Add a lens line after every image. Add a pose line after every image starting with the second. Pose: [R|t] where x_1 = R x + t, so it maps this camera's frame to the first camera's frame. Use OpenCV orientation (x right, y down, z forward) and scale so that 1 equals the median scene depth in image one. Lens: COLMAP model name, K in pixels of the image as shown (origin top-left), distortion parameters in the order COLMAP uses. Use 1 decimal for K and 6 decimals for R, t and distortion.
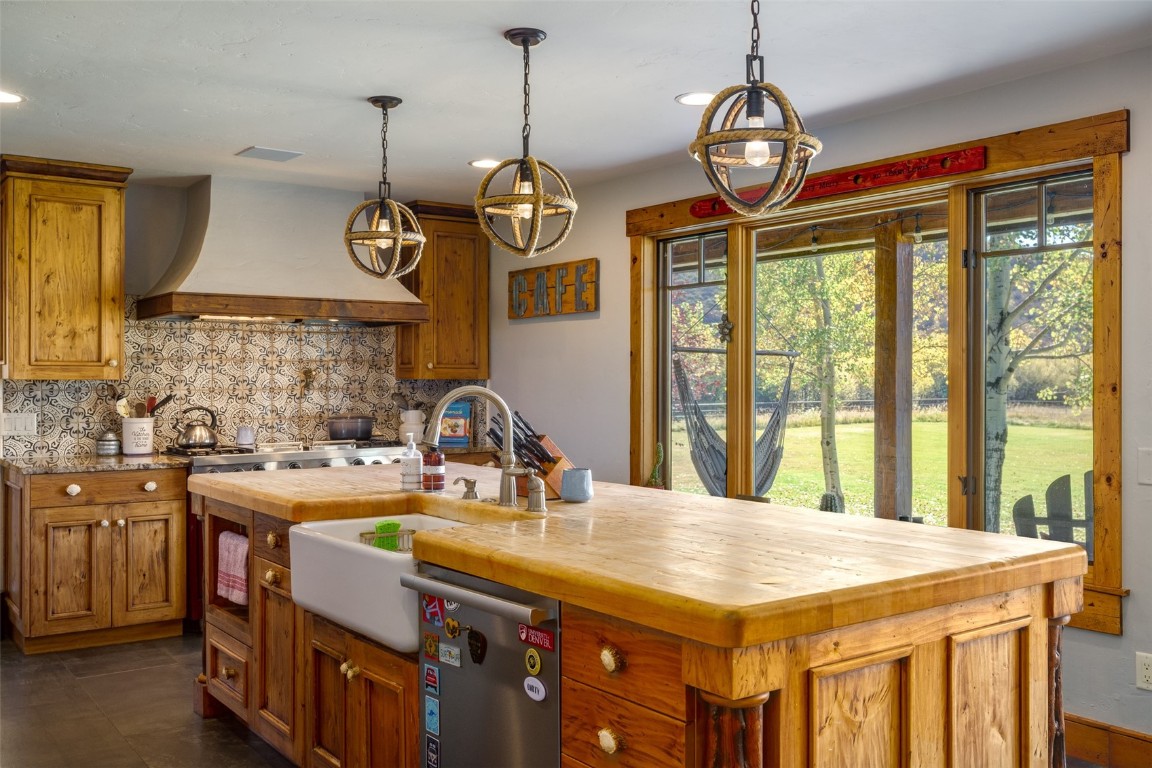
lens RADIAL K [[1065.1, 0, 576.0], [0, 1065.1, 384.0], [0, 0, 1]] dist [0.008623, 0.003148]
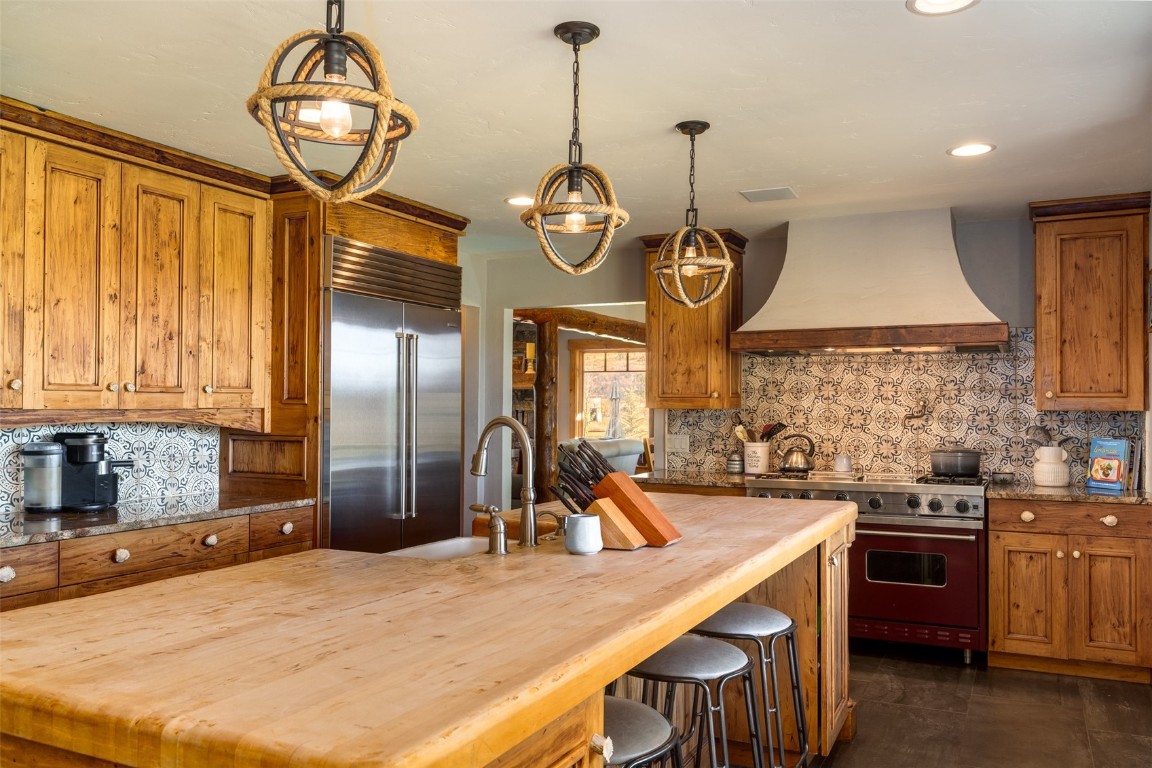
lens RADIAL K [[900.0, 0, 558.0], [0, 900.0, 399.2], [0, 0, 1]] dist [0.001296, -0.000020]
pose [[0.467282, -0.003658, -0.884101, 0.357579], [-0.008025, 0.999933, -0.008379, -0.004952], [0.884072, 0.011010, 0.467221, 0.367192]]
